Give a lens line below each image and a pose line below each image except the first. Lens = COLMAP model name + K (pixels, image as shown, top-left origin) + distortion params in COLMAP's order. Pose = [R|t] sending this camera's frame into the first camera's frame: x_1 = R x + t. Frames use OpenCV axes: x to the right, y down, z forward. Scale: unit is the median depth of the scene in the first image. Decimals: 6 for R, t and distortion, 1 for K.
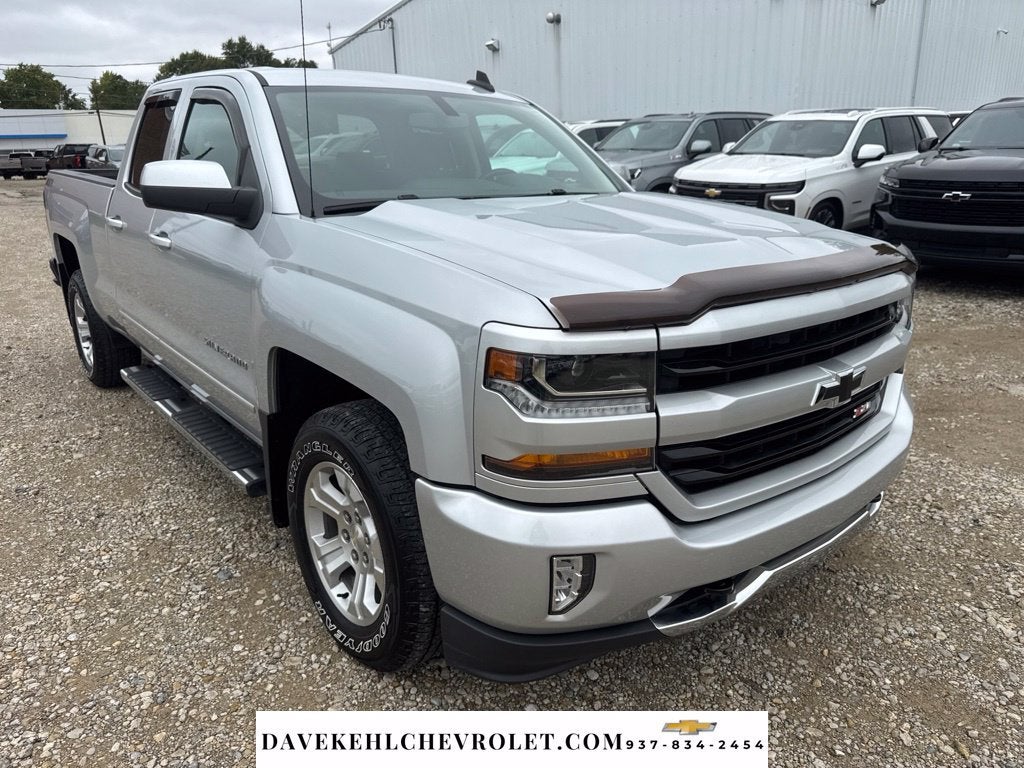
lens RADIAL K [[727.1, 0, 508.9], [0, 727.1, 381.0], [0, 0, 1]] dist [0.003092, -0.012271]
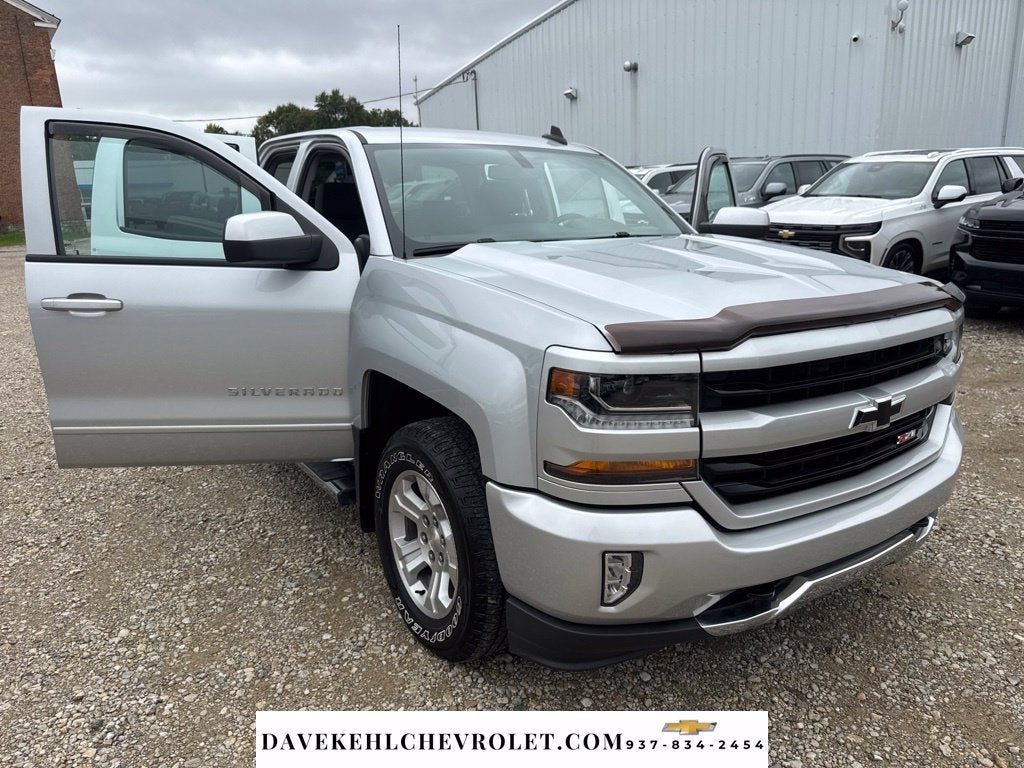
lens RADIAL K [[727.1, 0, 508.9], [0, 727.1, 381.0], [0, 0, 1]] dist [0.003092, -0.012271]
pose [[0.994707, 0.016482, -0.101419, 0.015554], [-0.022026, 0.998310, -0.053786, 0.027503], [0.100361, 0.055735, 0.993389, -0.113805]]
